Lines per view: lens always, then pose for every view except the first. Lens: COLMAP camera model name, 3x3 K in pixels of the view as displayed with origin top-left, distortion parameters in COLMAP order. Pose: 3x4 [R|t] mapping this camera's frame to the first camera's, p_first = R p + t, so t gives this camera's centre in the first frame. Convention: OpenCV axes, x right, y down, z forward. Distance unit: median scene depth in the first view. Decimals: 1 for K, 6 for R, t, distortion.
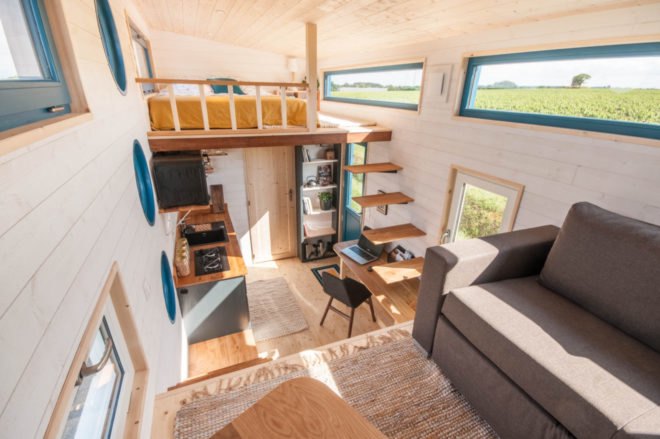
lens RADIAL K [[315.2, 0, 331.1], [0, 315.2, 226.1], [0, 0, 1]] dist [0.004436, 0.000483]
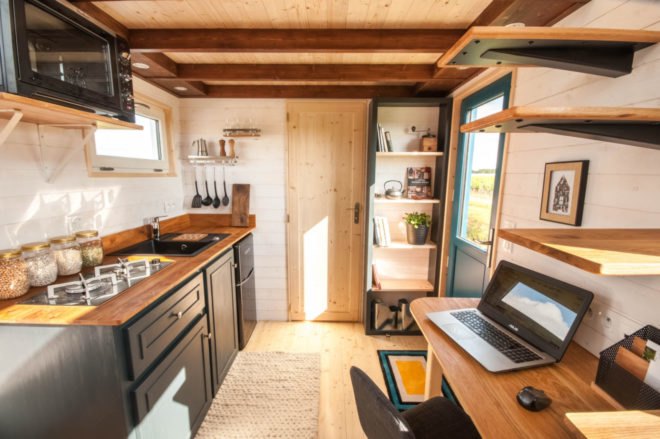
lens RADIAL K [[294.0, 0, 327.1], [0, 294.0, 223.9], [0, 0, 1]] dist [-0.016616, -0.000602]
pose [[0.919701, 0.053756, -0.388921, 0.042876], [-0.146506, 0.966022, -0.212927, 0.054017], [0.364260, 0.252808, 0.896327, 0.525705]]
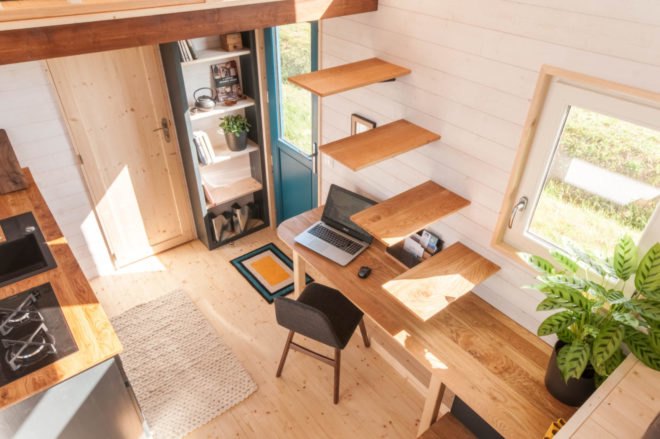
lens RADIAL K [[452.1, 0, 330.2], [0, 452.1, 226.5], [0, 0, 1]] dist [0.023257, 0.002403]
pose [[0.962755, -0.163516, 0.215327, -0.061079], [0.113667, 0.967380, 0.226396, -0.091697], [-0.245323, -0.193488, 0.949936, 0.234578]]
